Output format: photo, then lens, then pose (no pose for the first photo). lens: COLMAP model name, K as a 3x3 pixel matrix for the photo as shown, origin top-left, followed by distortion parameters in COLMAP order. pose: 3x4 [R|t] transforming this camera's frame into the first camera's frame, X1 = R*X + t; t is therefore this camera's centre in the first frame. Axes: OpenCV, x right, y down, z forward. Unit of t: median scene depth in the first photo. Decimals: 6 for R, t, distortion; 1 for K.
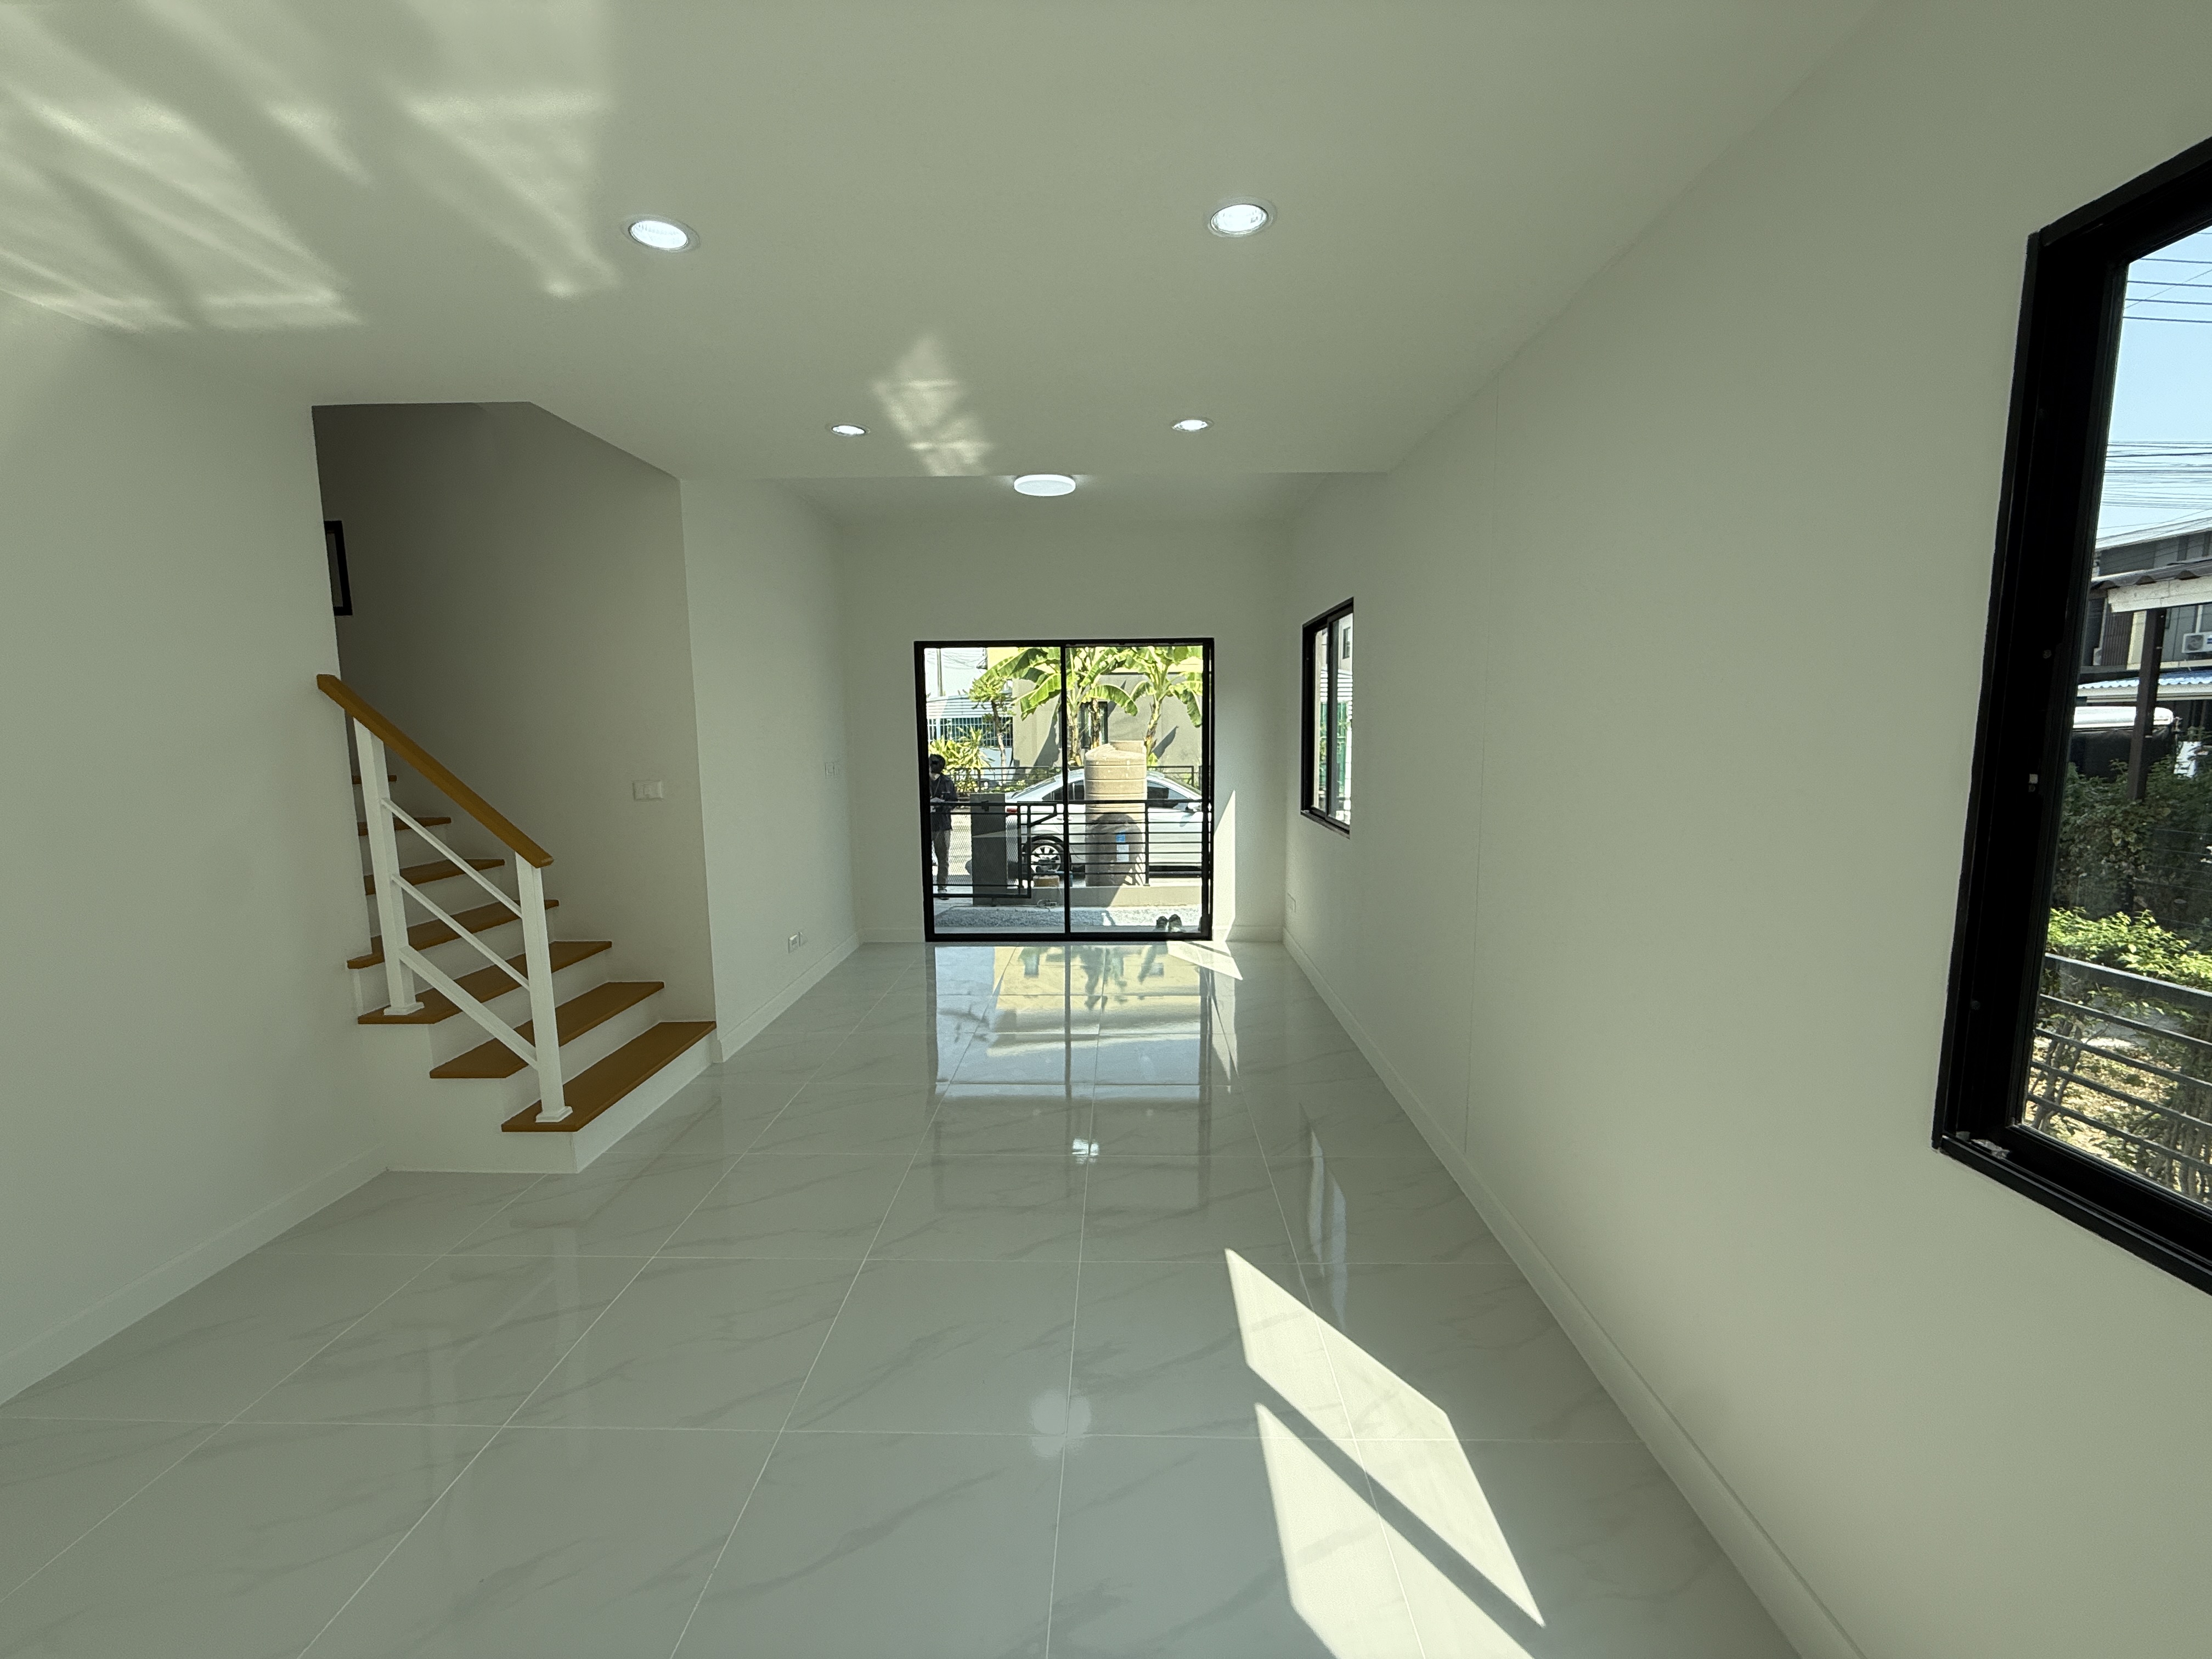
lens RADIAL K [[882.4, 0, 1106.2], [0, 882.4, 837.2], [0, 0, 1]] dist [-0.005665, 0.001066]
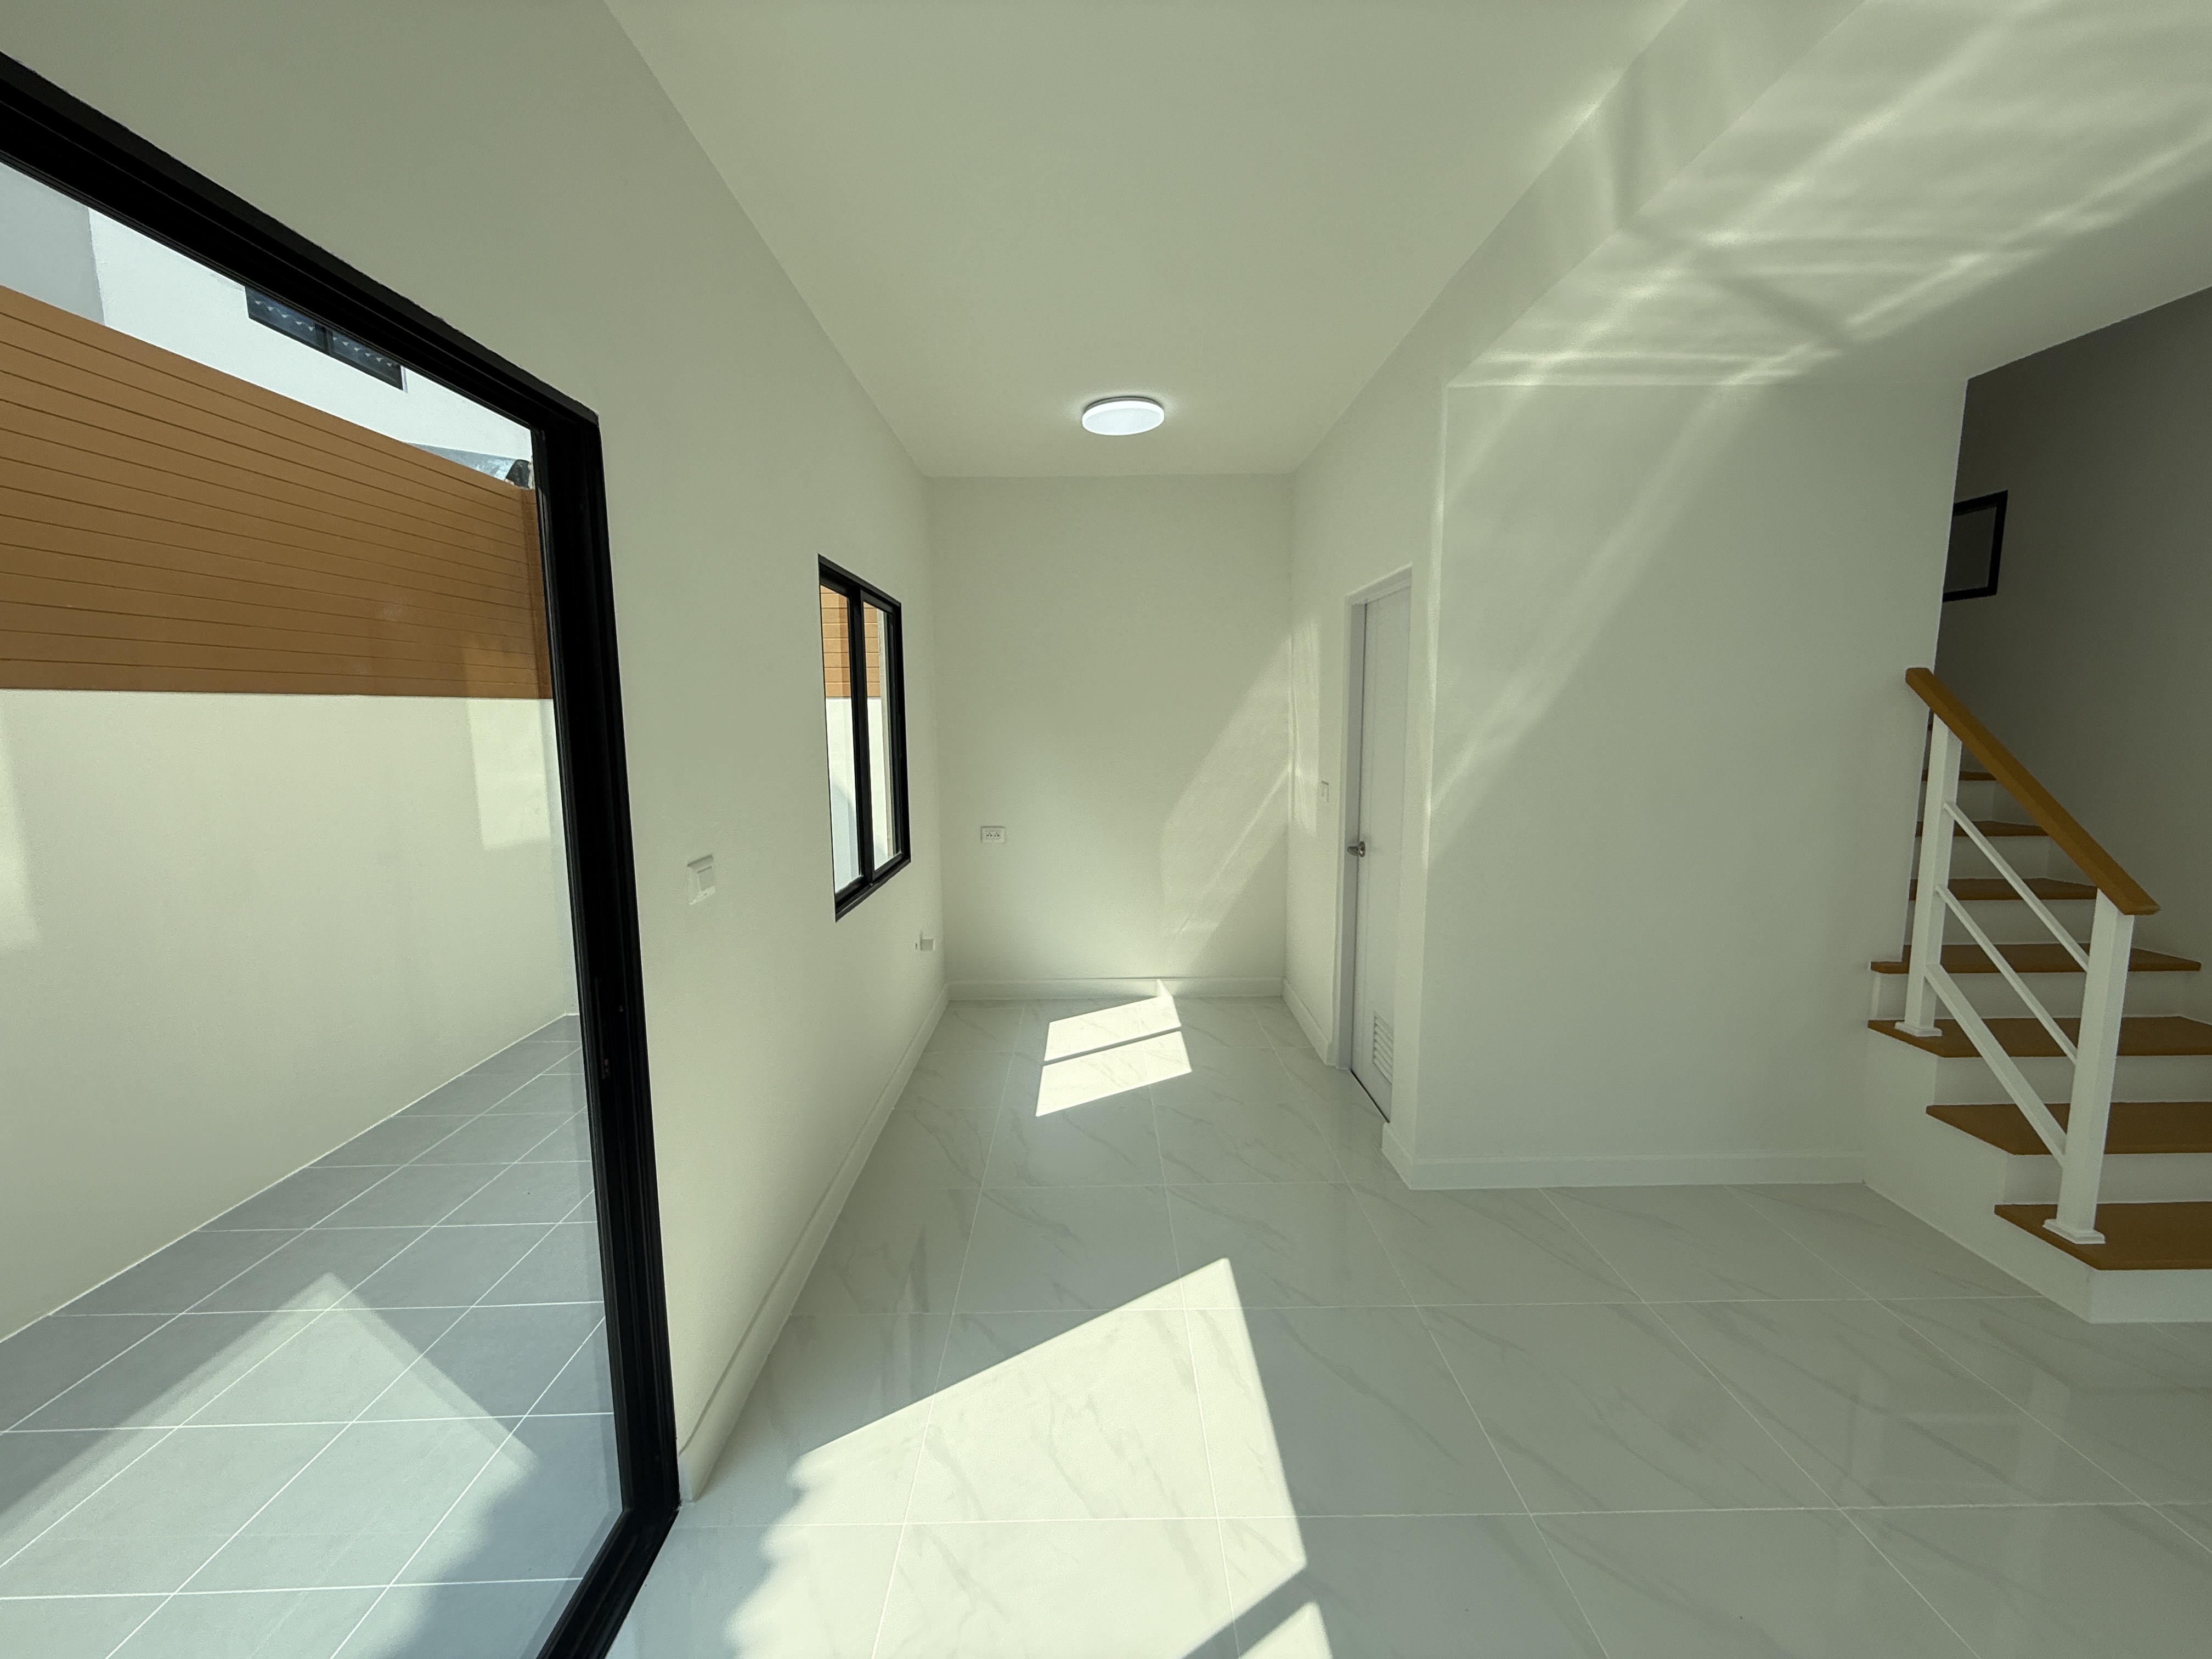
lens RADIAL K [[882.4, 0, 1099.3], [0, 882.4, 833.4], [0, 0, 1]] dist [-0.005665, 0.001066]
pose [[0.028058, 0.141578, -0.989529, 0.058465], [-0.117225, 0.983555, 0.137399, -0.032964], [0.992709, 0.112142, 0.044193, 0.087808]]
